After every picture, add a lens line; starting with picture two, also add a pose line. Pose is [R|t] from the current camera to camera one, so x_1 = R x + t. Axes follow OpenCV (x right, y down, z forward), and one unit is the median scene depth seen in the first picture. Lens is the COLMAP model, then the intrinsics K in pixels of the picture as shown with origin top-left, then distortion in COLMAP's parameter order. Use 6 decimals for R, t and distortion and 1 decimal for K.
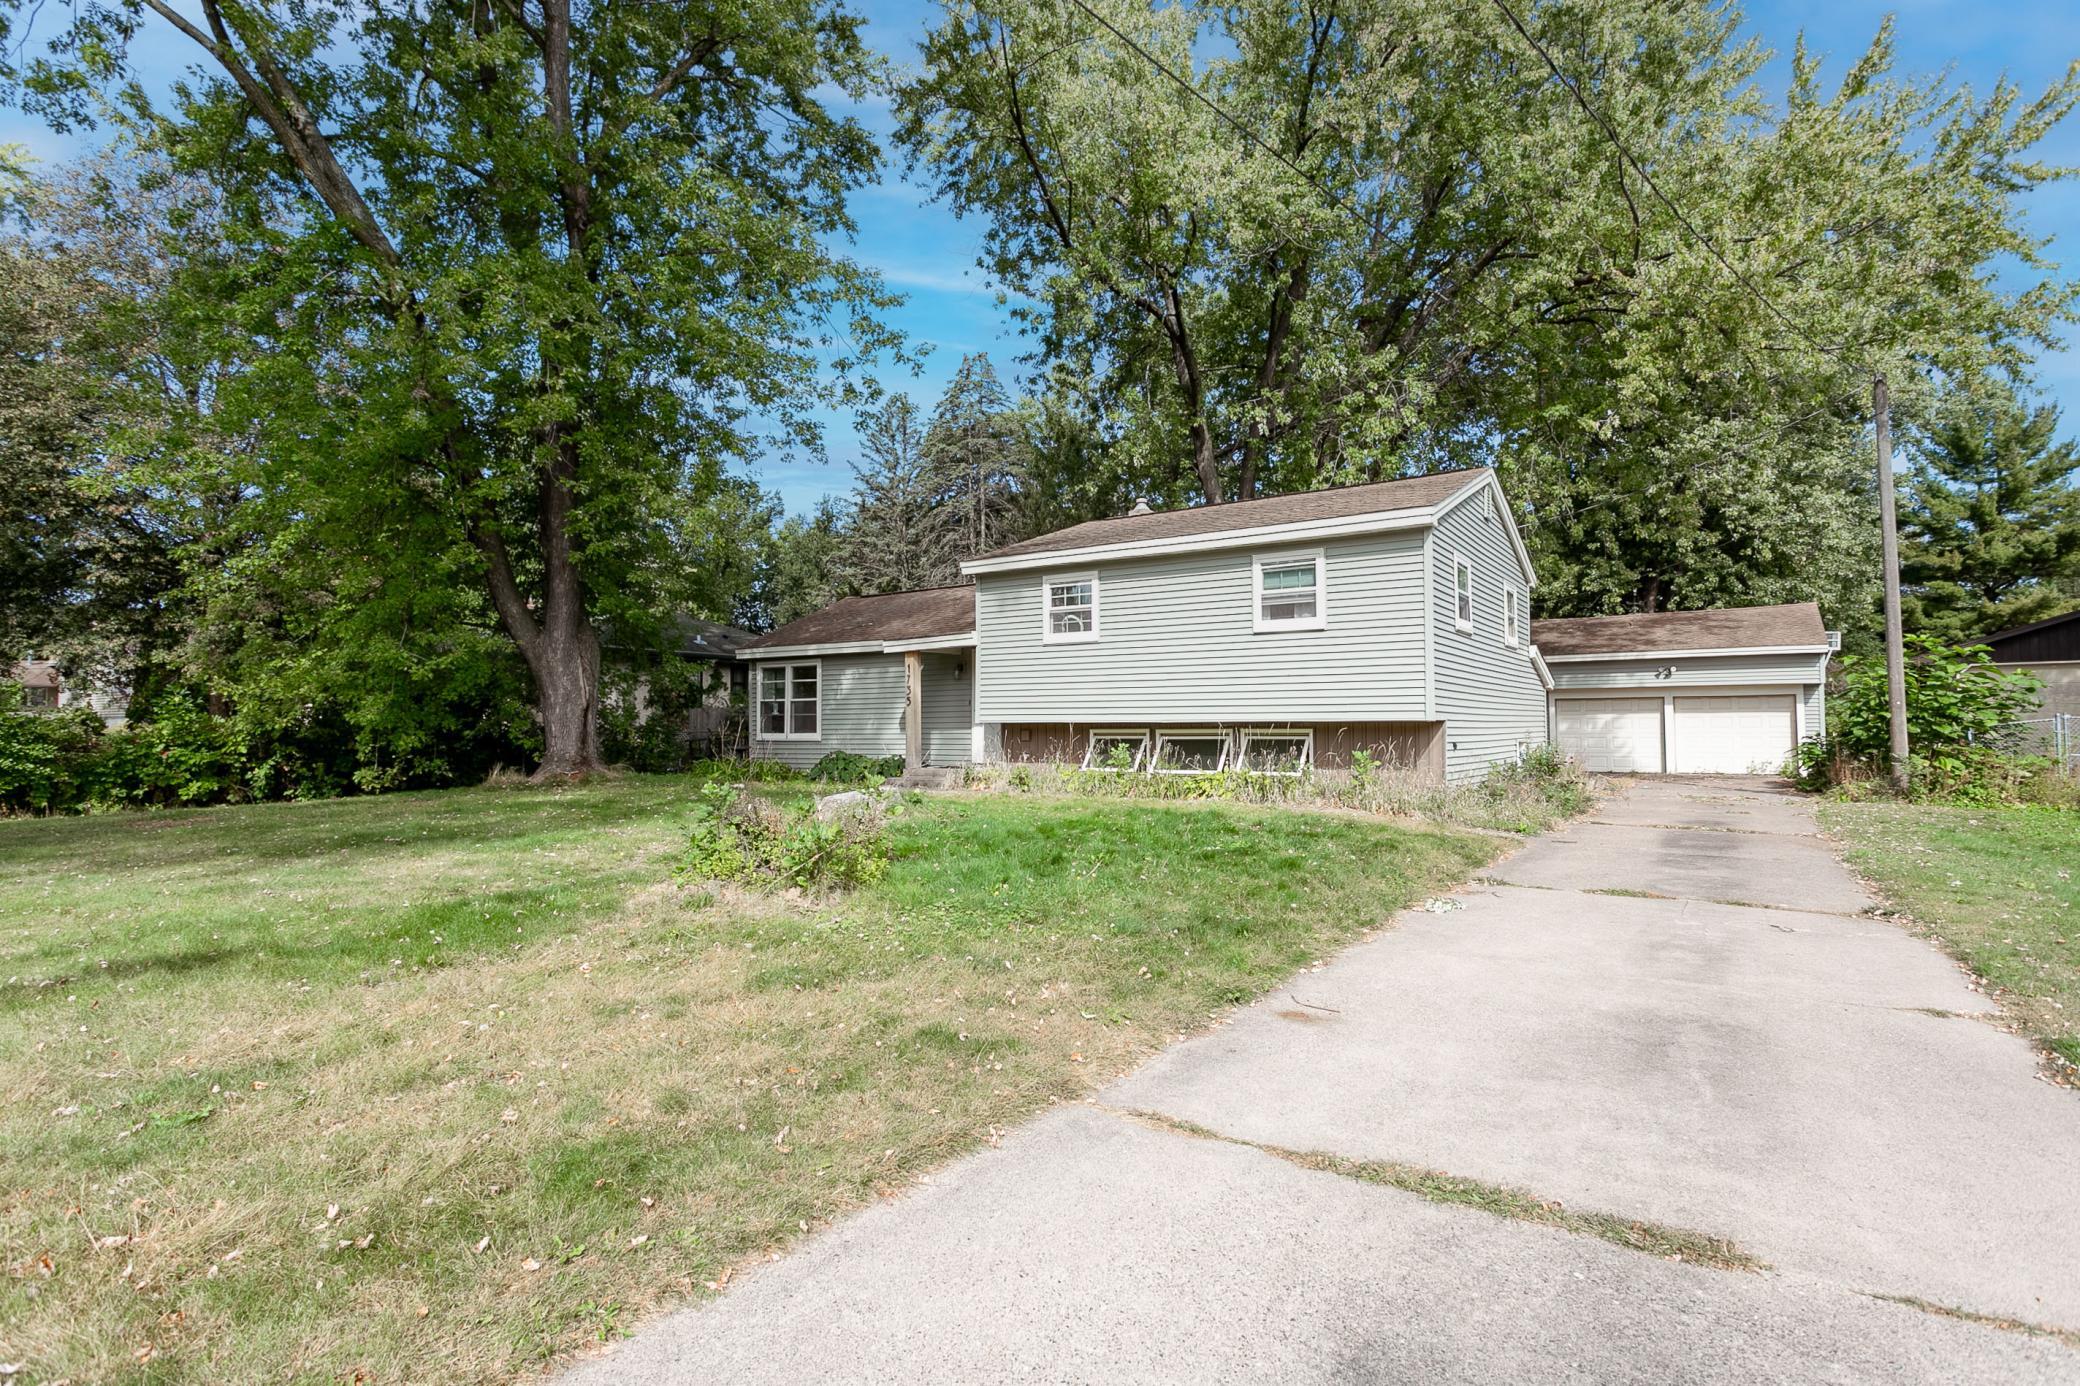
lens RADIAL K [[1033.4, 0, 1037.8], [0, 1033.4, 684.1], [0, 0, 1]] dist [-0.004390, 0.000824]
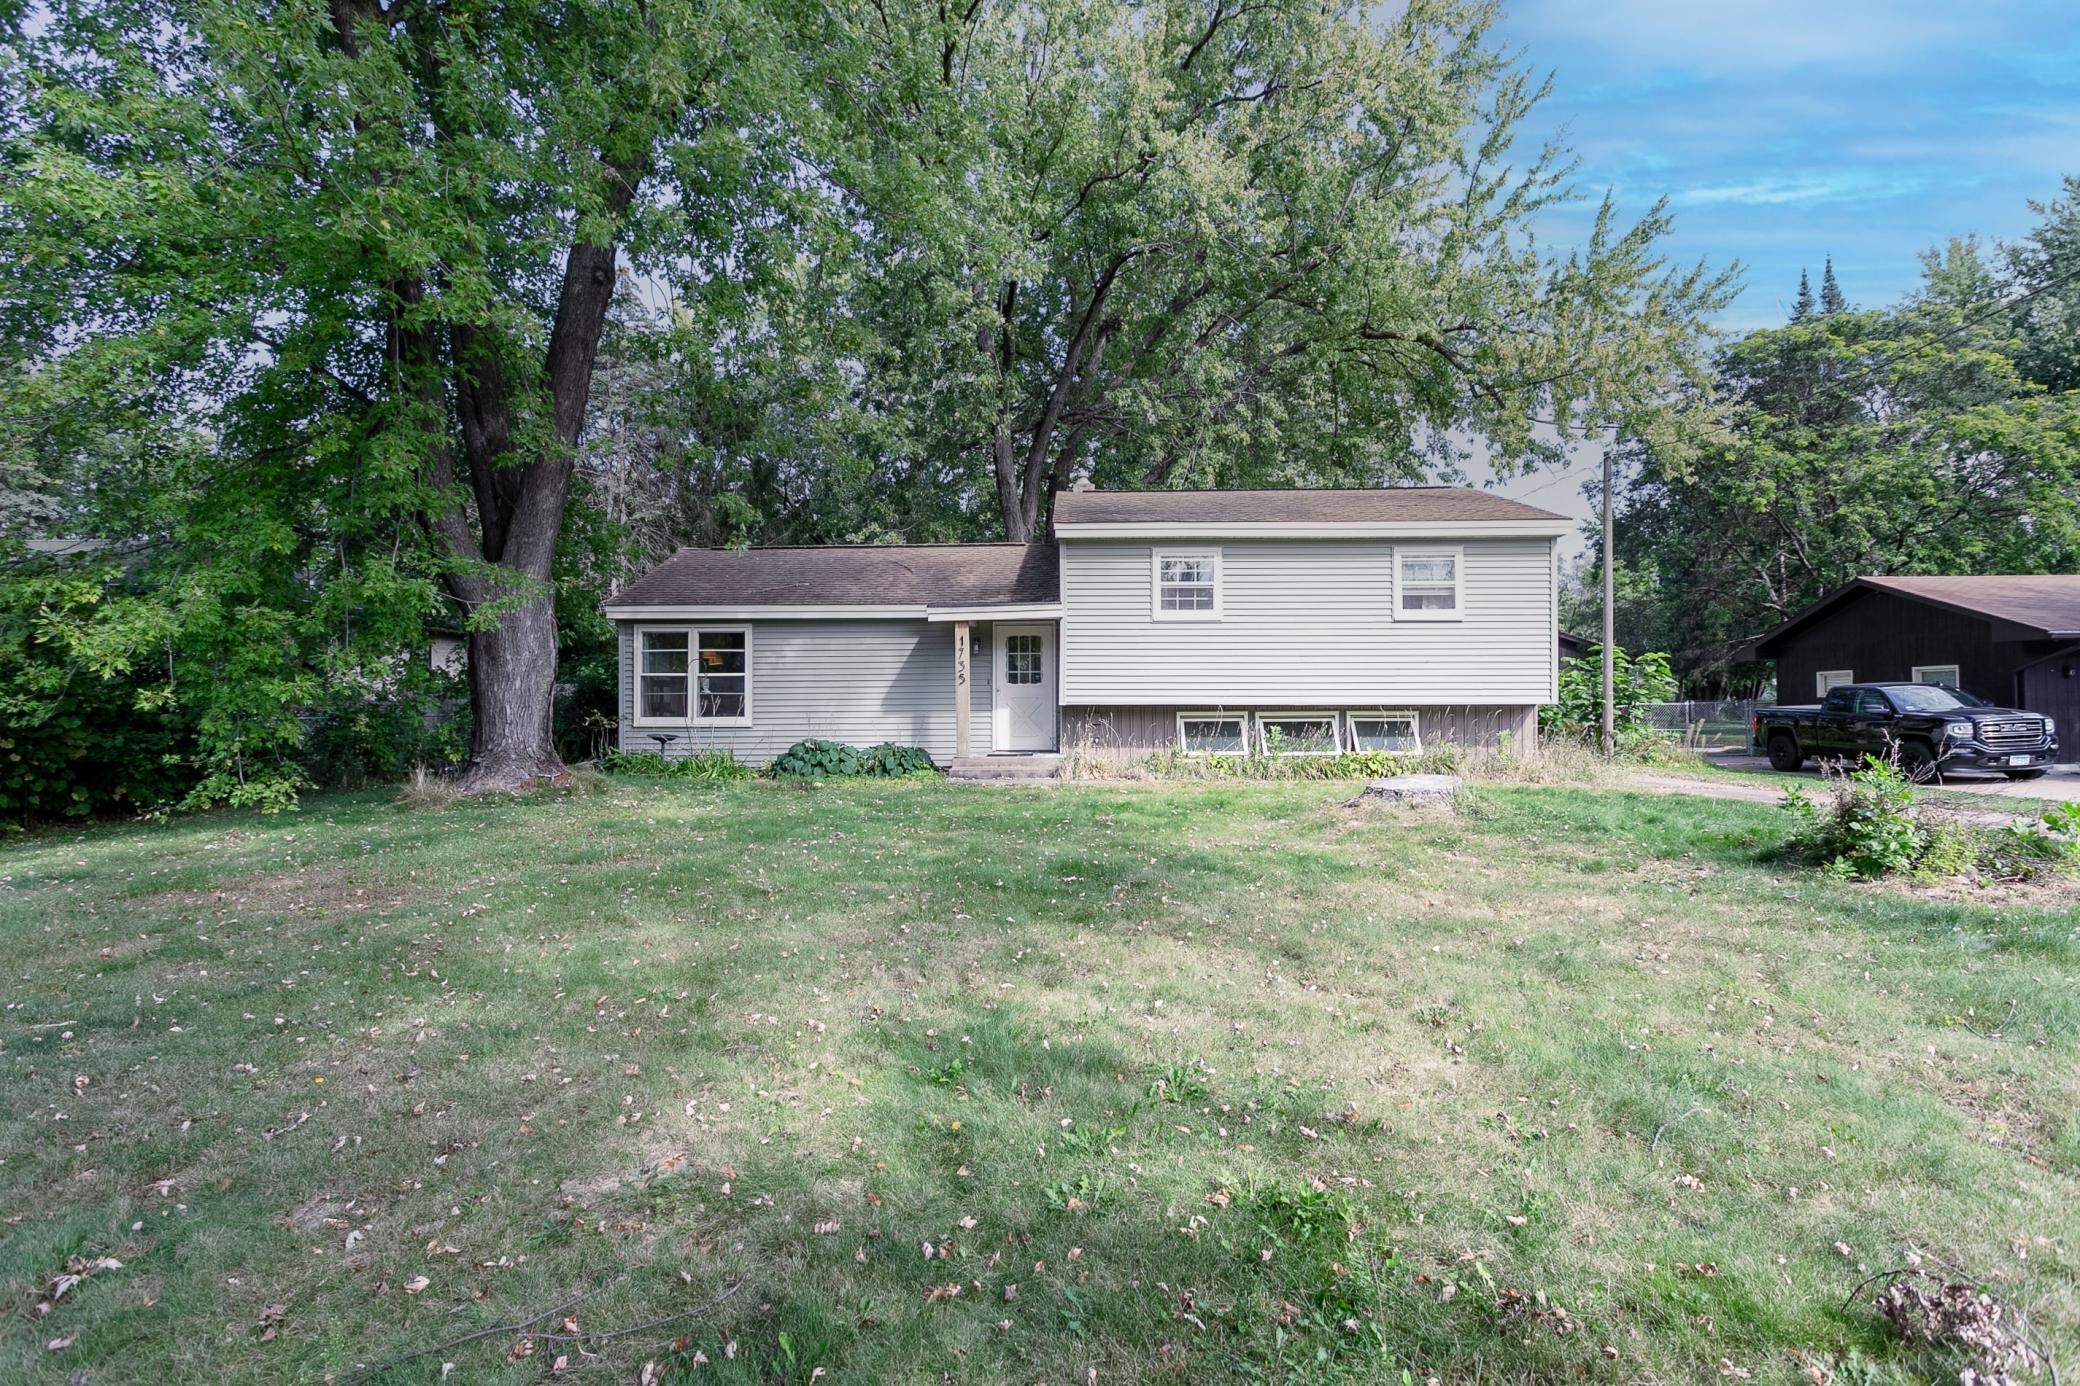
lens RADIAL K [[1026.9, 0, 1038.5], [0, 1026.9, 683.8], [0, 0, 1]] dist [-0.002483, 0.000987]
pose [[0.839760, 0.014779, 0.542757, -0.441632], [-0.022928, 0.999703, 0.008254, 0.009889], [-0.542473, -0.019376, 0.839849, 0.207569]]
